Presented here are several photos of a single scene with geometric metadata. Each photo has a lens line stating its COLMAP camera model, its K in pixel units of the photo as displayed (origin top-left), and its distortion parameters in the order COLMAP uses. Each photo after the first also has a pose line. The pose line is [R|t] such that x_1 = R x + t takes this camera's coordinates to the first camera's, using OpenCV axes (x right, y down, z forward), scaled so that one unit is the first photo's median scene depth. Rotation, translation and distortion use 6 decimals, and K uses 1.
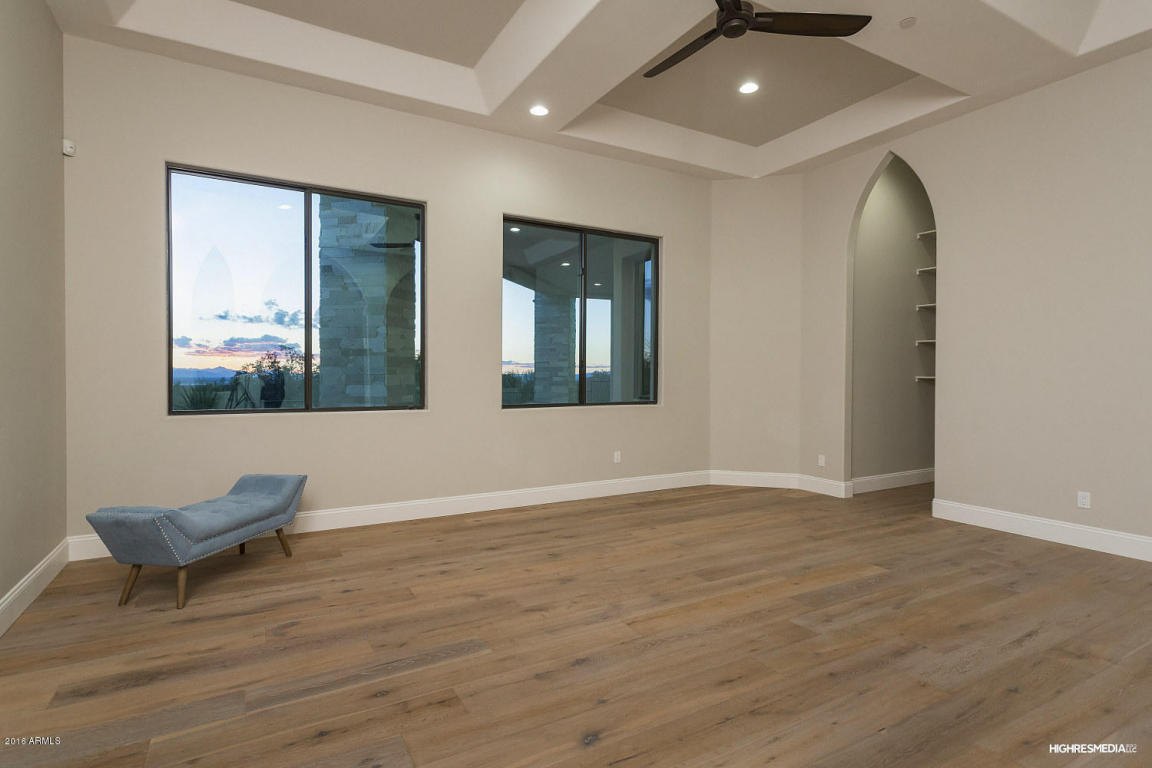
lens RADIAL K [[576.7, 0, 538.7], [0, 576.7, 376.5], [0, 0, 1]] dist [0.005937, 0.001357]
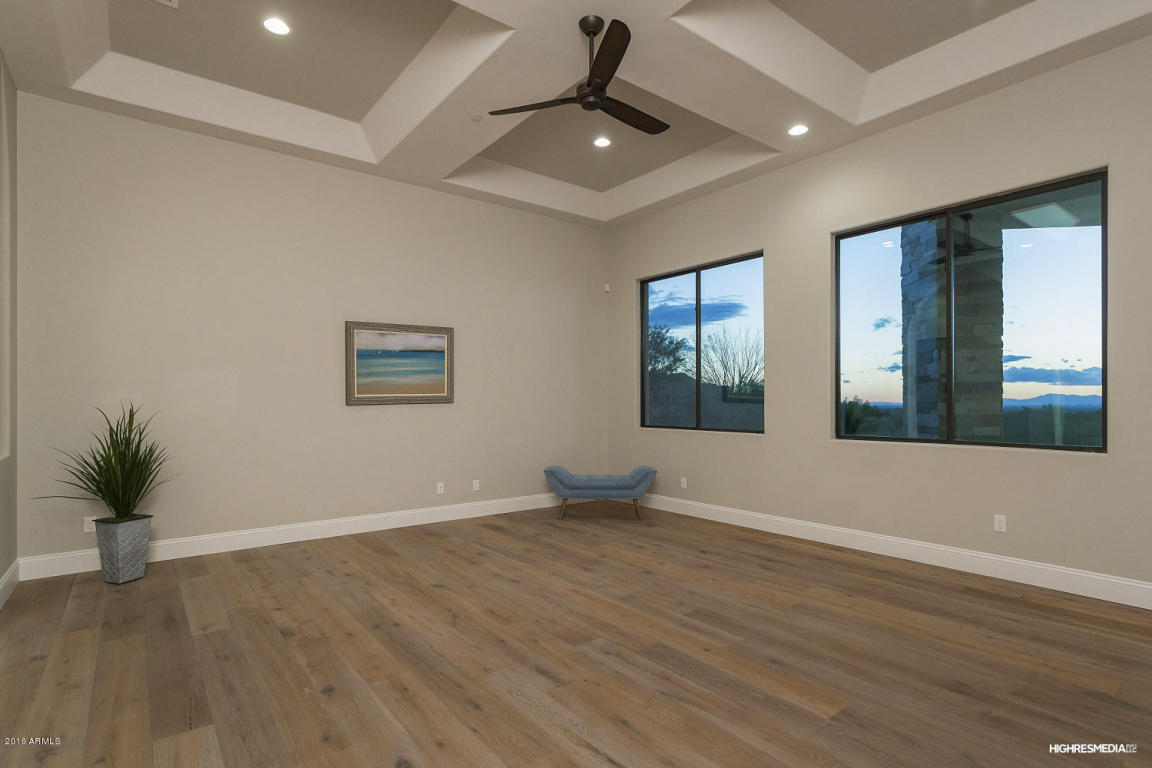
lens RADIAL K [[576.7, 0, 579.4], [0, 576.7, 394.3], [0, 0, 1]] dist [0.005937, 0.001357]
pose [[0.158896, -0.016127, -0.987164, 1.298953], [-0.000065, 0.999866, -0.016345, -0.003343], [0.987295, 0.002661, 0.158873, 0.700607]]
